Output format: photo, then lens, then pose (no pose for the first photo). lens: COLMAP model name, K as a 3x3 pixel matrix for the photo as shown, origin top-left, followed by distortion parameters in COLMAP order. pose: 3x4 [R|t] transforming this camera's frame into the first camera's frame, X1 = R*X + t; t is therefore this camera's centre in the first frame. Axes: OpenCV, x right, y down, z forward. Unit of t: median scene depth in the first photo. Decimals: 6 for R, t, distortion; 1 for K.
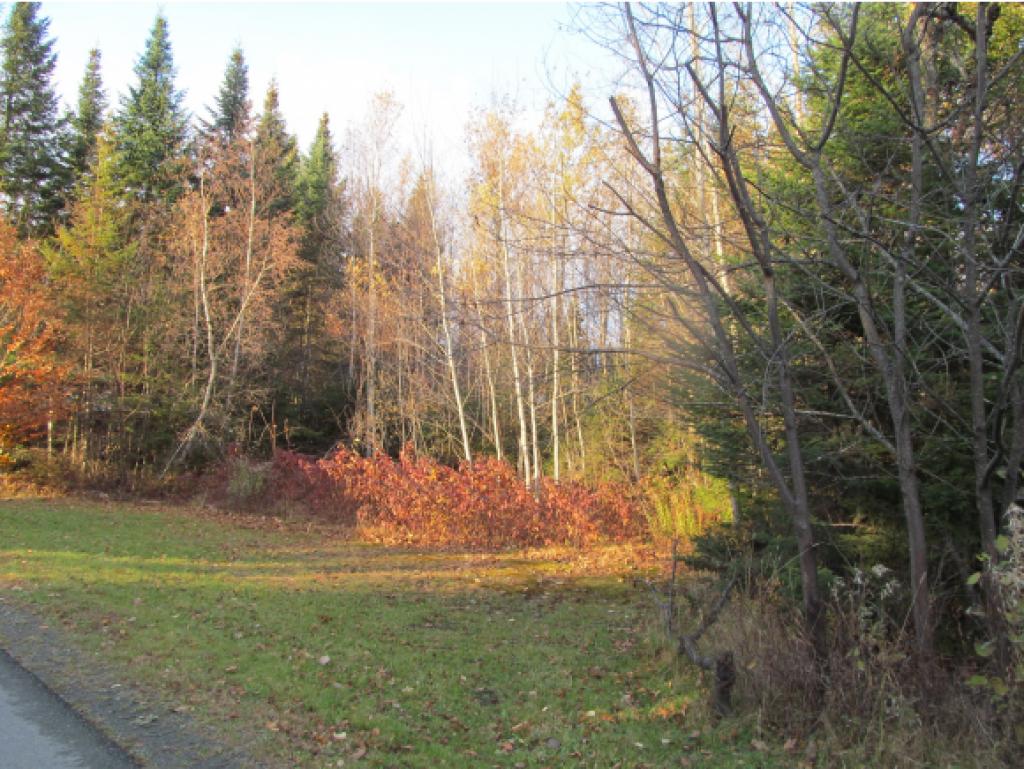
lens RADIAL K [[838.1, 0, 512.0], [0, 838.1, 384.5], [0, 0, 1]] dist [-0.076716, -0.000373]
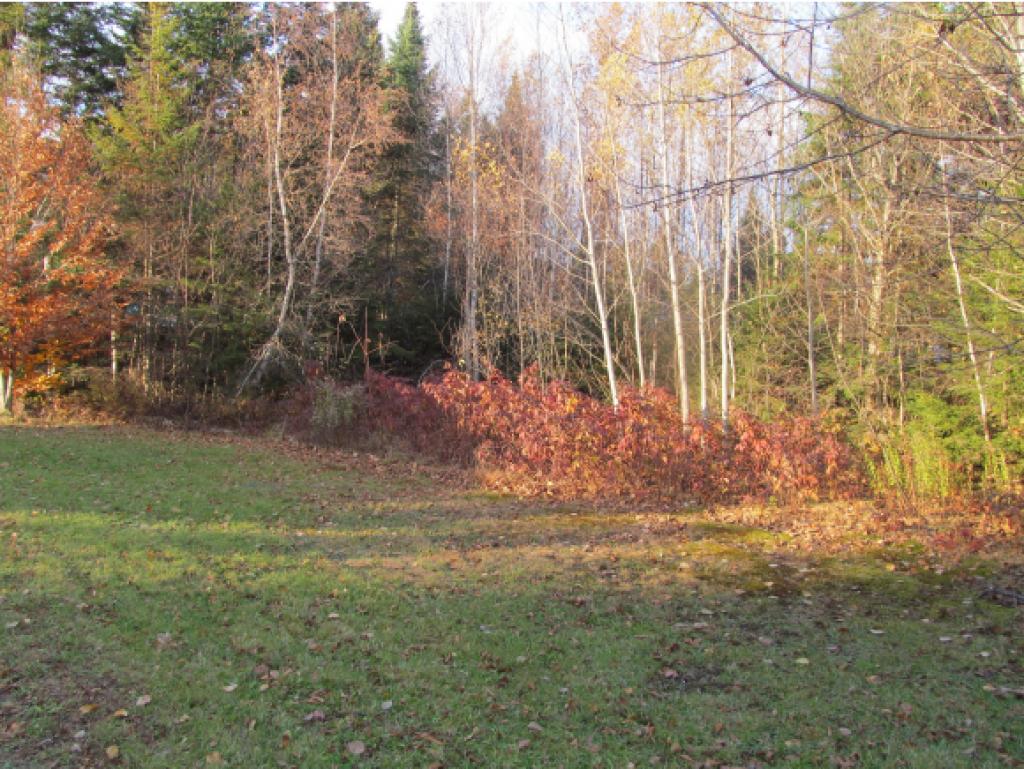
lens RADIAL K [[838.1, 0, 512.0], [0, 838.1, 384.5], [0, 0, 1]] dist [-0.076716, -0.000373]
pose [[0.996223, 0.012321, -0.085956, -0.067882], [-0.004546, 0.995925, 0.090067, 0.016539], [0.086716, -0.089336, 0.992219, 0.184624]]
